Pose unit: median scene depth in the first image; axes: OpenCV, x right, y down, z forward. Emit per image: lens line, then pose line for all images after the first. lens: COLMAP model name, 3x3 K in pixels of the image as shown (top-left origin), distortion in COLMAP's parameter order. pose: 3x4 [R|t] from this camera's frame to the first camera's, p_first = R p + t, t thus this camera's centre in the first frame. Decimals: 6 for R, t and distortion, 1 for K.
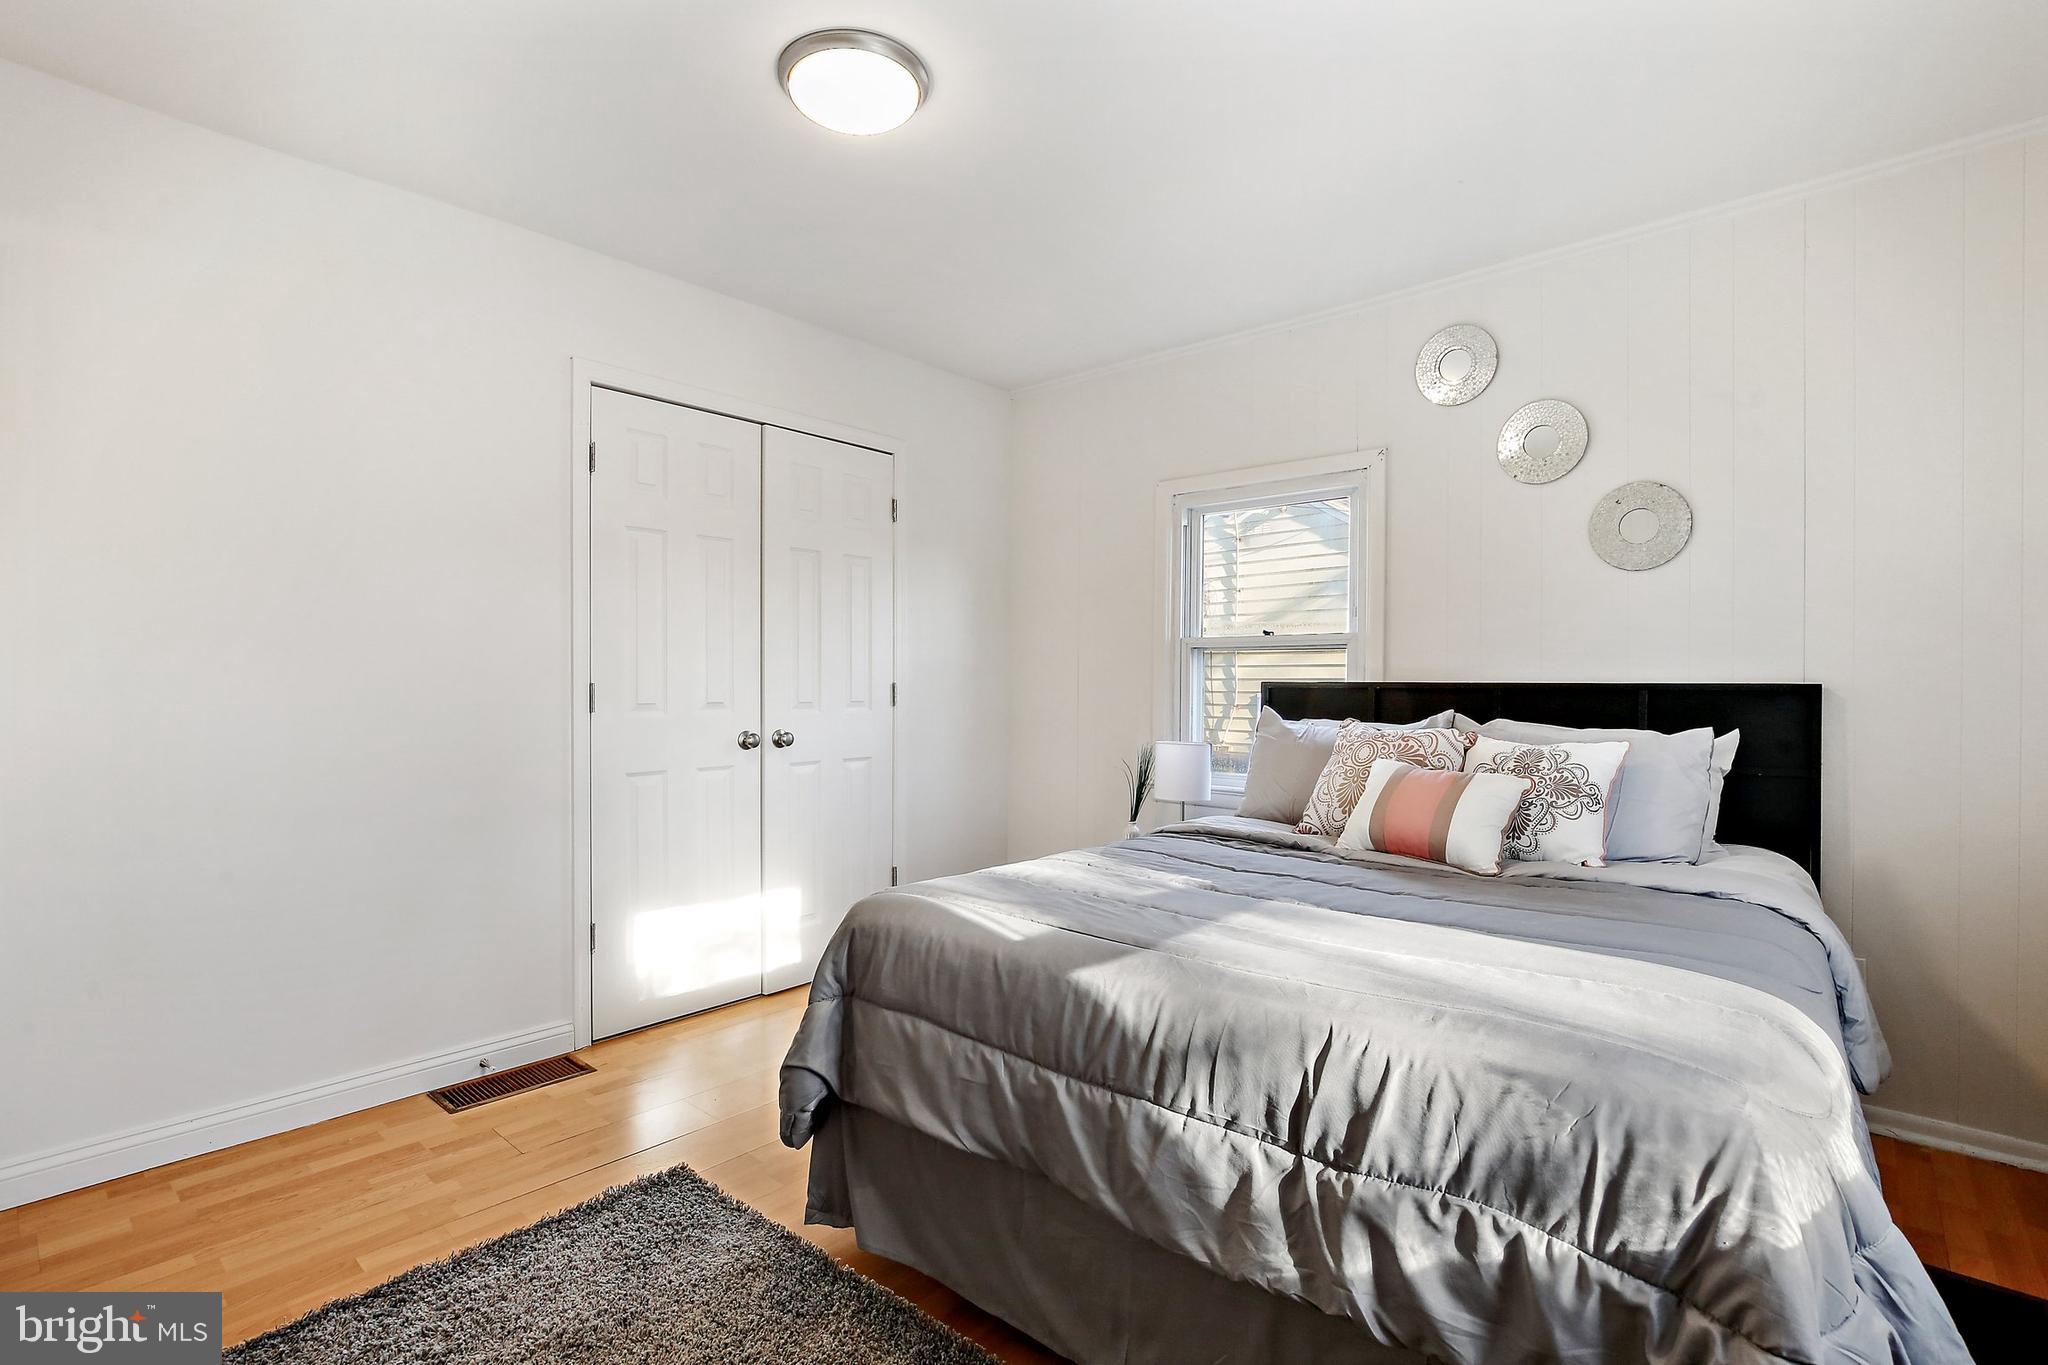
lens RADIAL K [[946.2, 0, 1017.9], [0, 946.2, 687.2], [0, 0, 1]] dist [-0.027486, 0.007359]
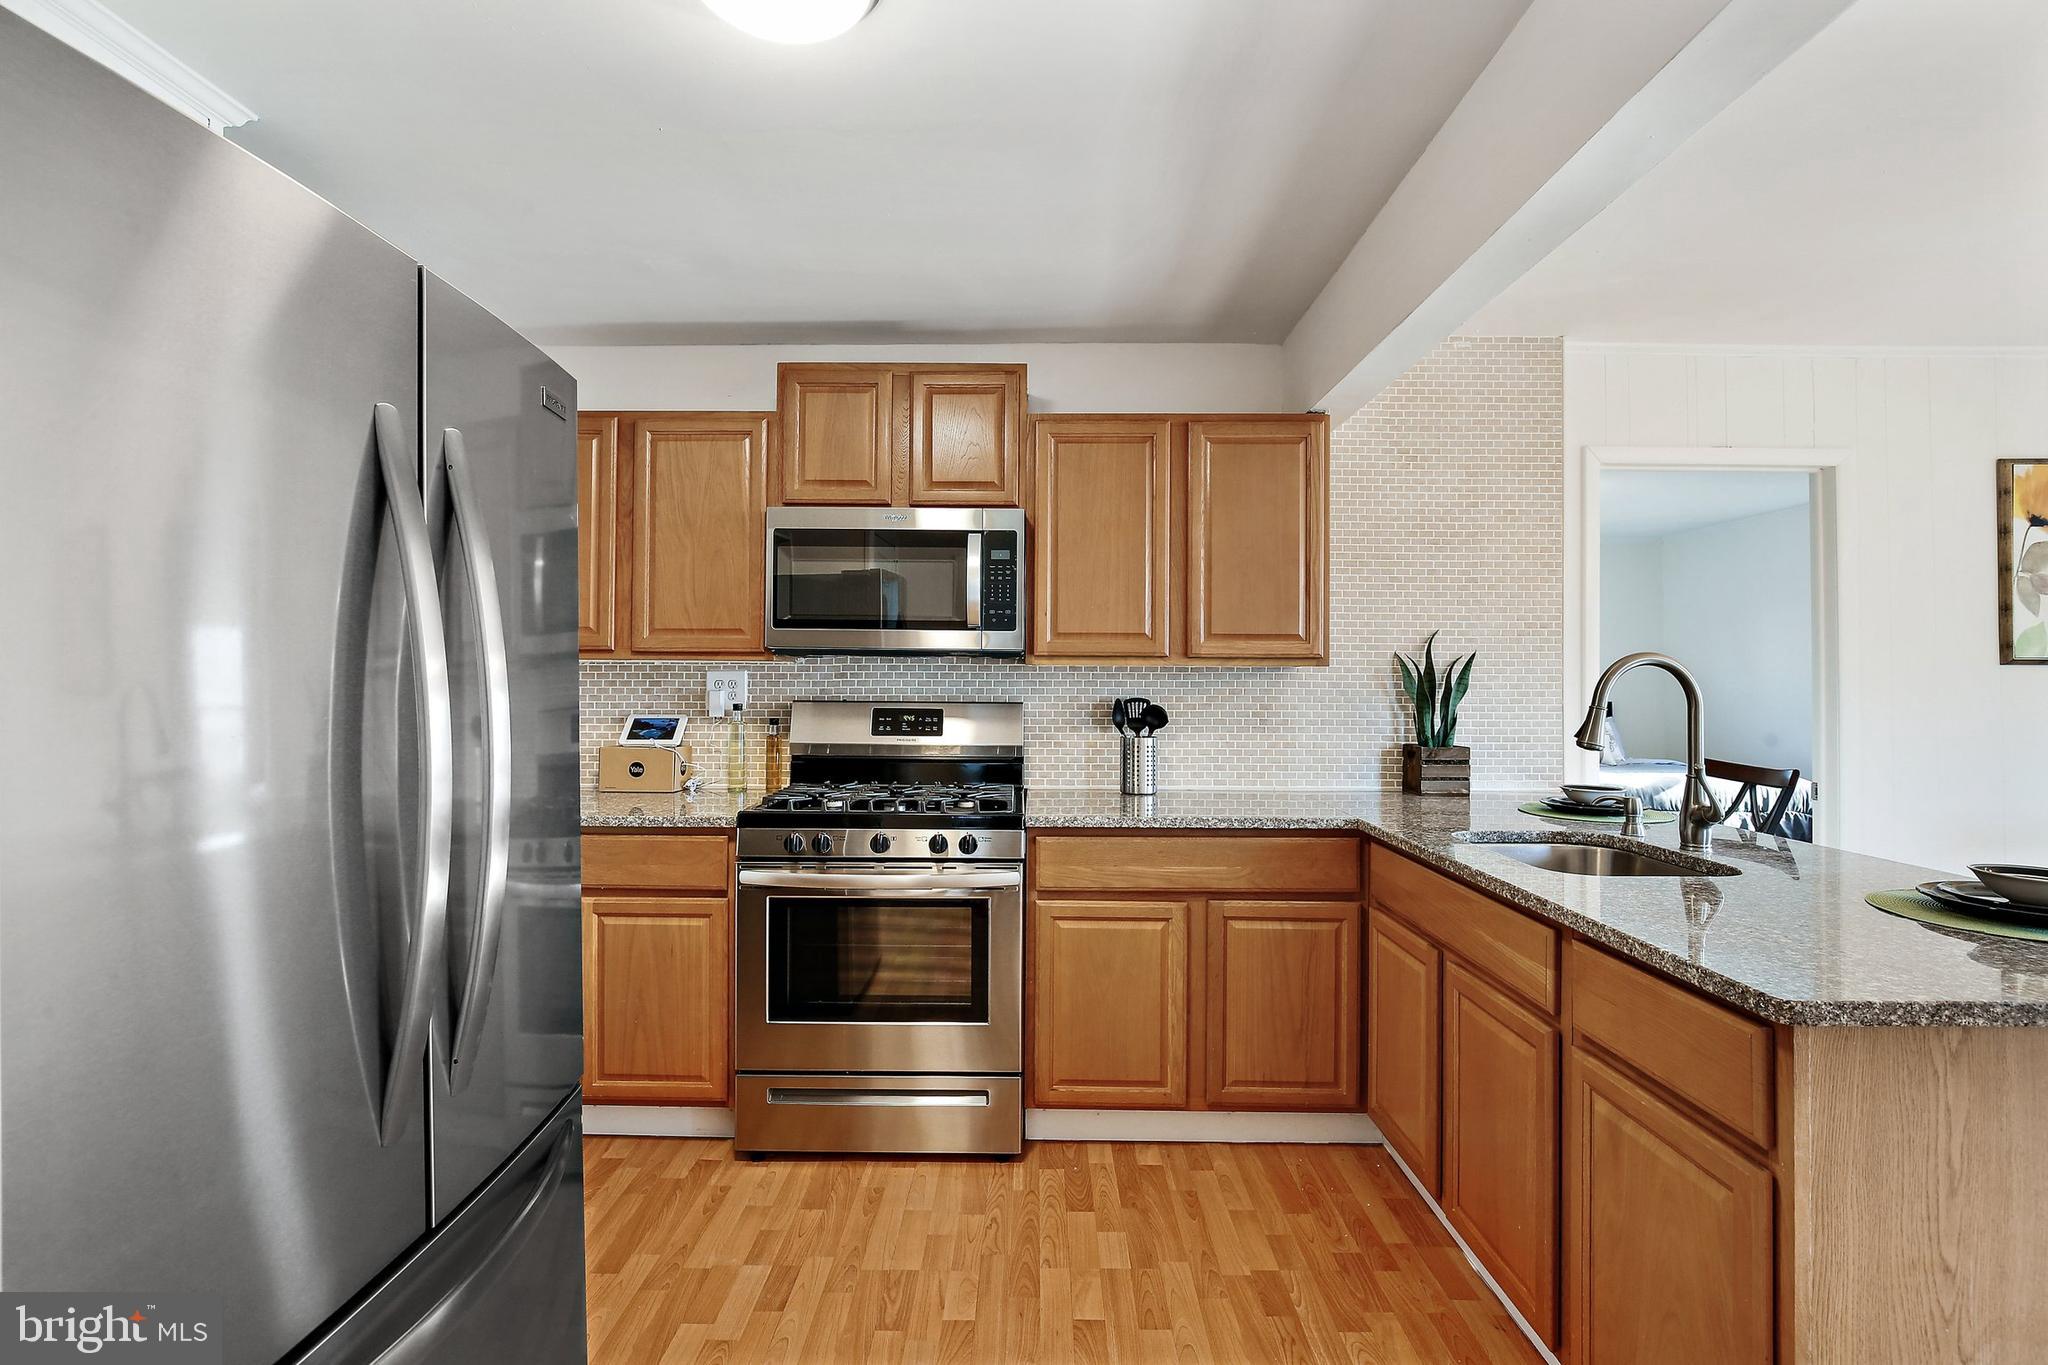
lens RADIAL K [[936.3, 0, 1021.3], [0, 936.3, 664.6], [0, 0, 1]] dist [-0.023438, 0.006115]
pose [[0.761443, 0.006541, 0.648199, -4.290788], [0.002164, 0.999918, -0.012631, -0.145395], [-0.648228, 0.011021, 0.761366, -0.112608]]
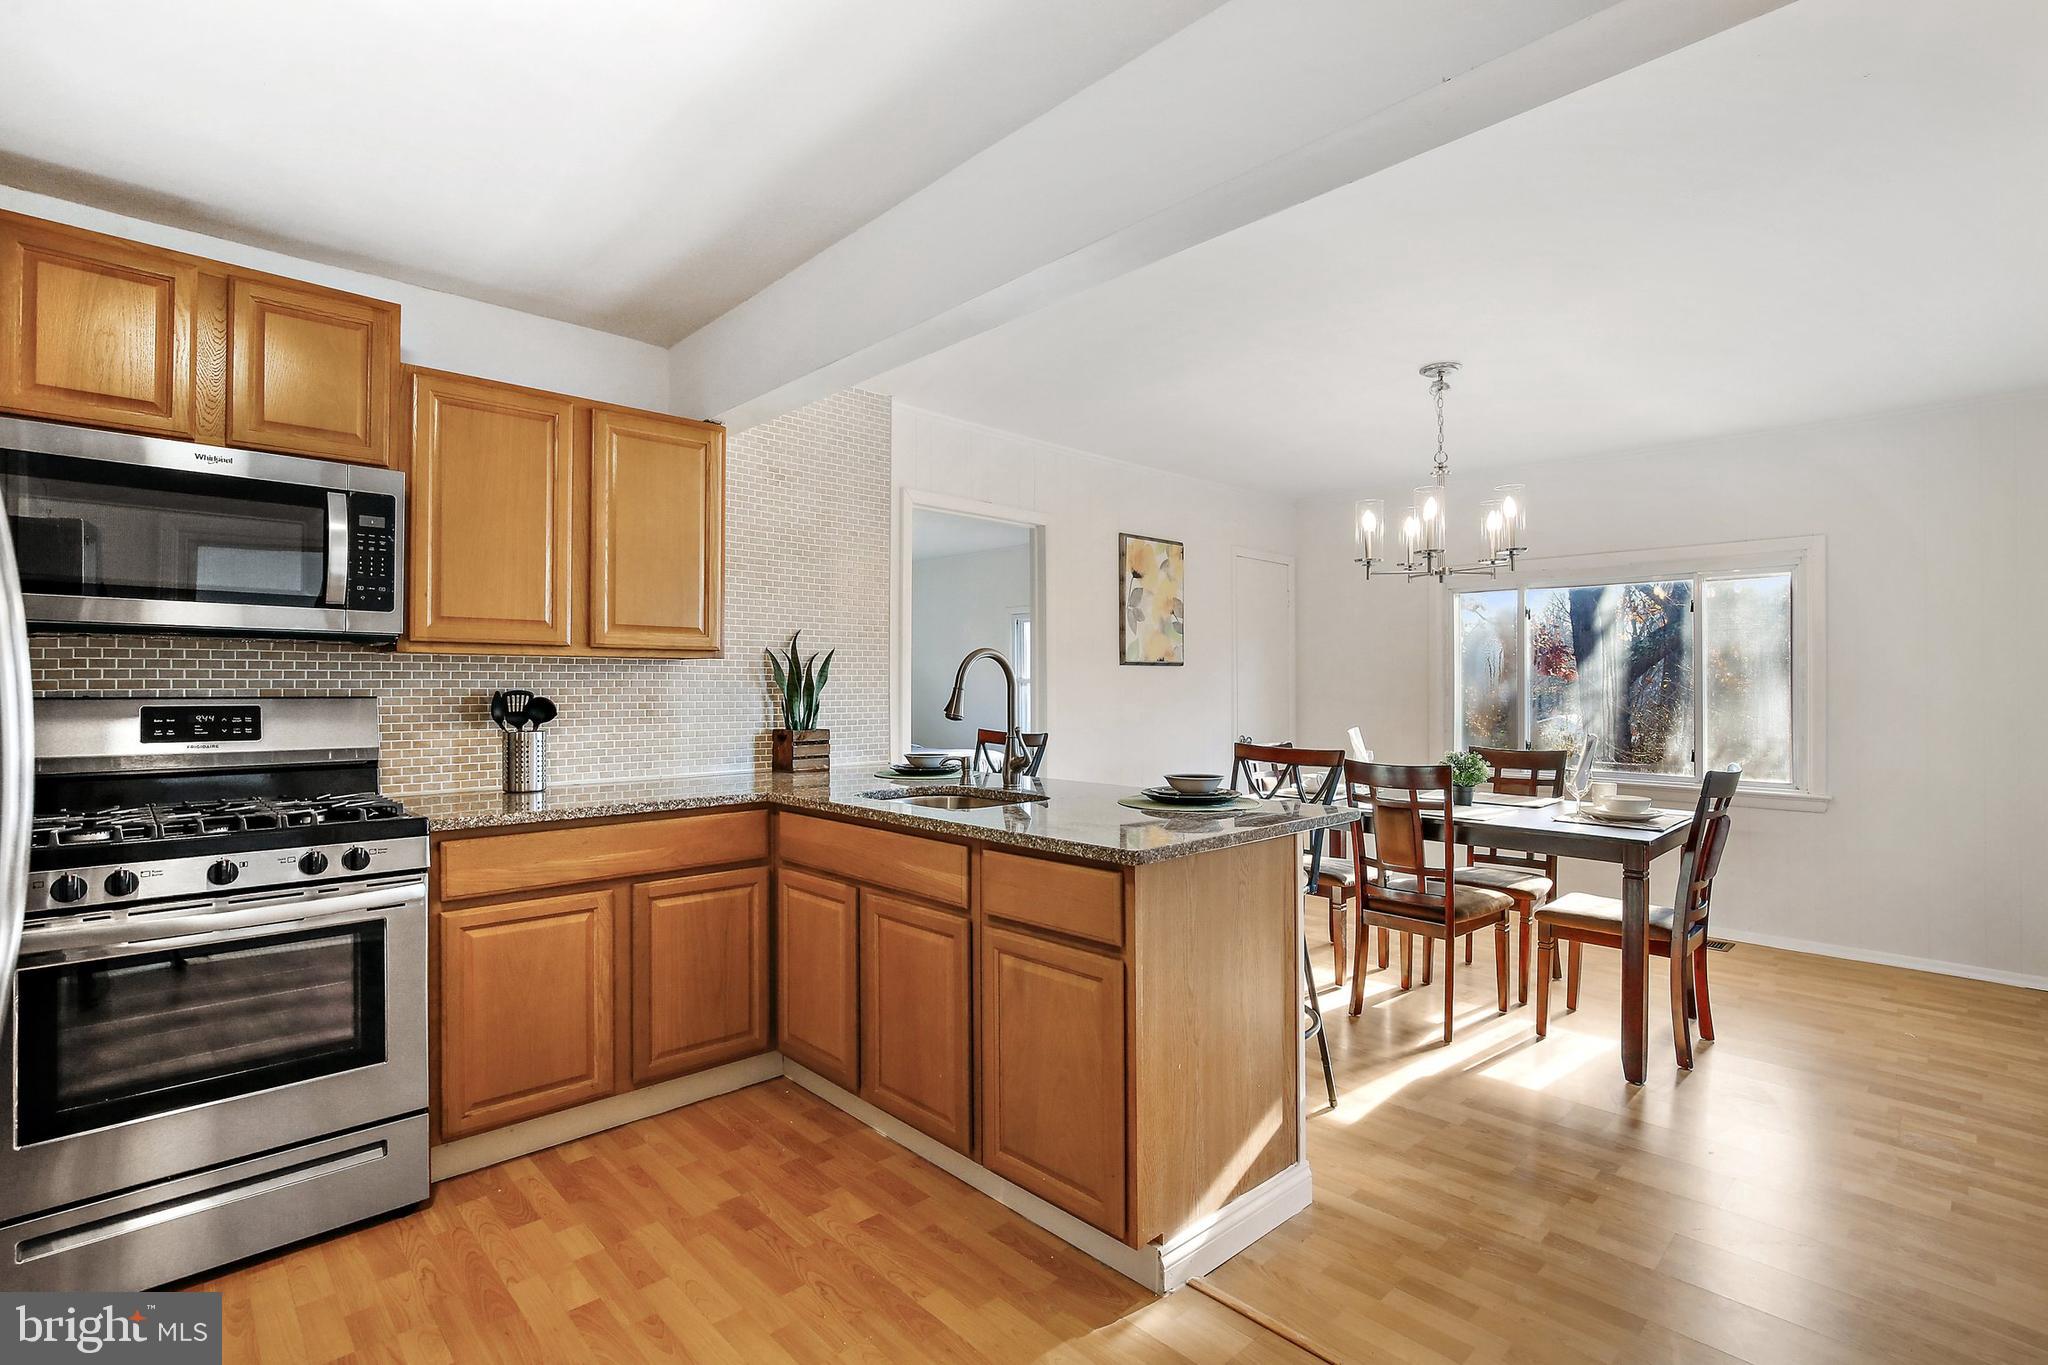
lens RADIAL K [[941.9, 0, 1020.1], [0, 941.9, 679.1], [0, 0, 1]] dist [-0.023383, 0.006847]
pose [[0.090812, 0.001333, 0.995867, -4.586998], [0.004538, 0.999988, -0.001753, -0.113117], [-0.995858, 0.004679, 0.090805, 0.083051]]
